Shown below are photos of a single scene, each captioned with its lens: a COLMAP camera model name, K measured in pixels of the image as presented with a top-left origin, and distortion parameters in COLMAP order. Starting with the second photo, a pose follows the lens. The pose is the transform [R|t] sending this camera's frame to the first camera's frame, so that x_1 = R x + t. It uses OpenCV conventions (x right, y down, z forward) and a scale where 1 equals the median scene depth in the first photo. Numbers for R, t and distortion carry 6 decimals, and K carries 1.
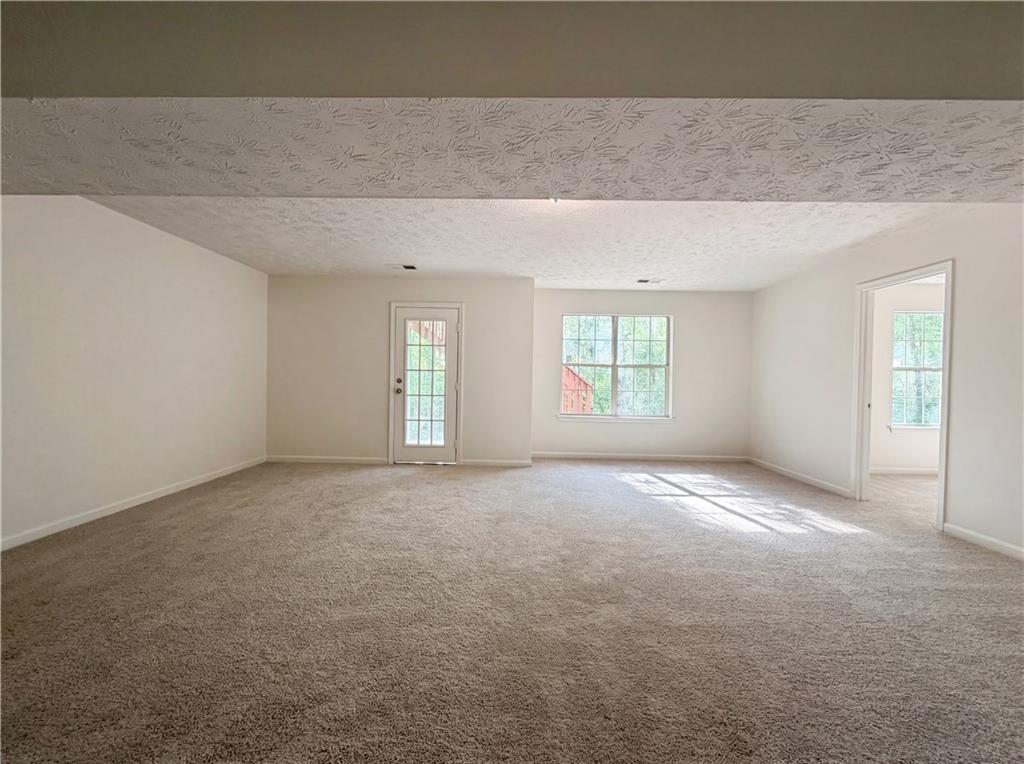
lens RADIAL K [[407.8, 0, 508.9], [0, 407.8, 382.6], [0, 0, 1]] dist [0.001161, 0.000053]
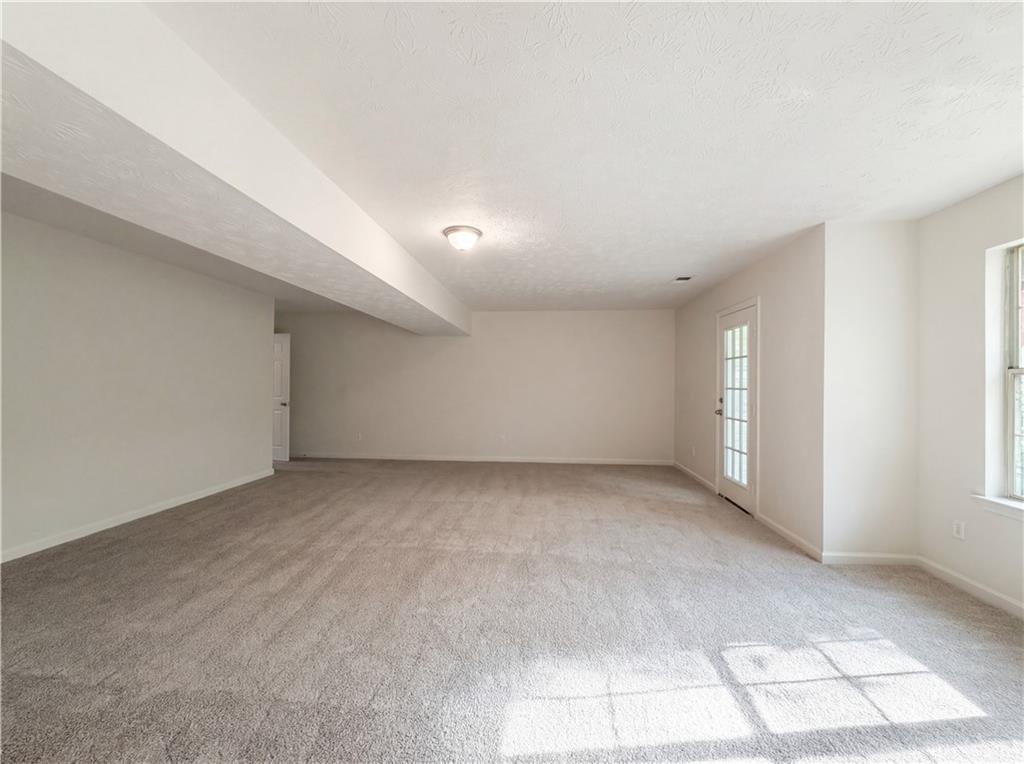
lens RADIAL K [[407.8, 0, 508.9], [0, 407.8, 382.6], [0, 0, 1]] dist [0.001161, 0.000053]
pose [[-0.071849, -0.021134, -0.997192, 0.639156], [-0.022856, 0.999548, -0.019537, -0.015753], [0.997154, 0.021388, -0.072300, 0.610060]]
